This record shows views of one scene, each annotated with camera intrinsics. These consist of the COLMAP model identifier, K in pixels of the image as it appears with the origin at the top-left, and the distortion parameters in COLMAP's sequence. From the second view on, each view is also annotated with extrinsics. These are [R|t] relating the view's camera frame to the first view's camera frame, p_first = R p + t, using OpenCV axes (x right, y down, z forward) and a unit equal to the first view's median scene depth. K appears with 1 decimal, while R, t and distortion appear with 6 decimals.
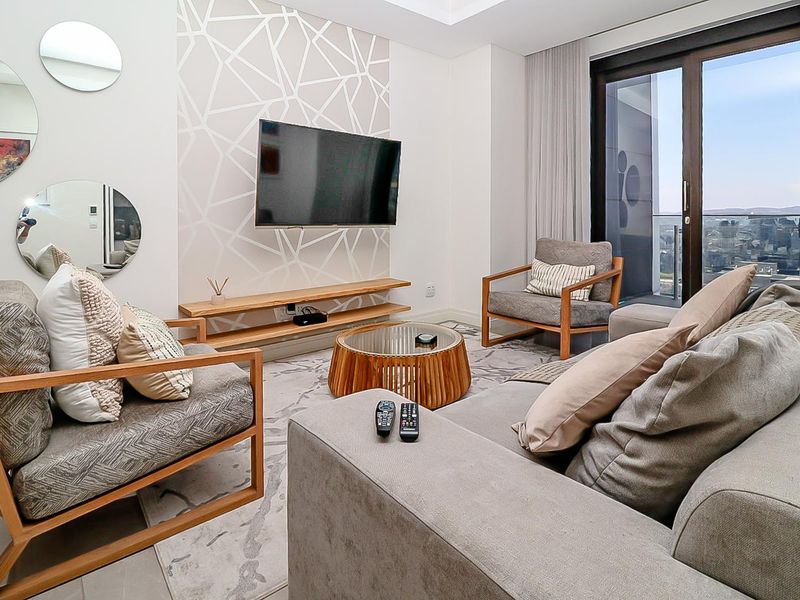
lens RADIAL K [[432.7, 0, 408.4], [0, 432.7, 222.7], [0, 0, 1]] dist [-0.007301, -0.005892]
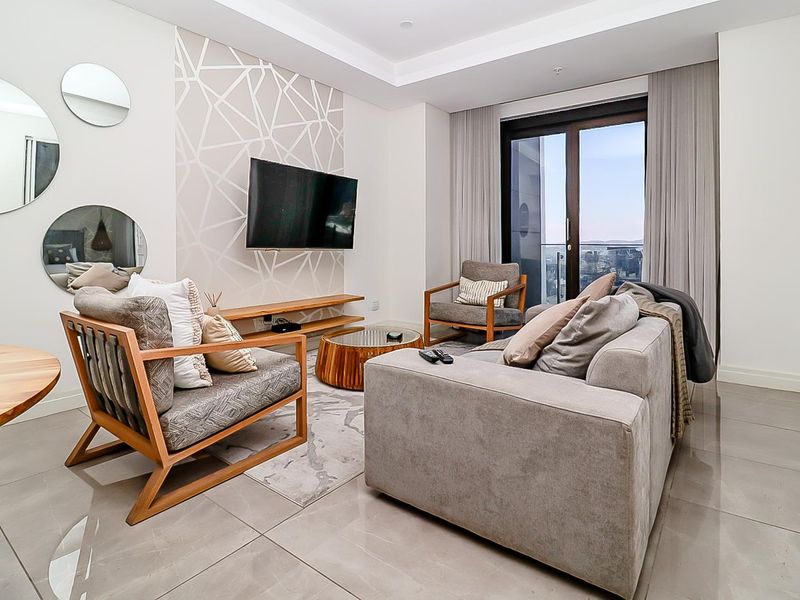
lens RADIAL K [[432.7, 0, 403.0], [0, 432.7, 241.2], [0, 0, 1]] dist [-0.007301, -0.005892]
pose [[0.974040, 0.012968, 0.226004, -0.193230], [-0.007538, 0.999662, -0.024872, 0.015033], [-0.226250, 0.022522, 0.973809, -0.231098]]
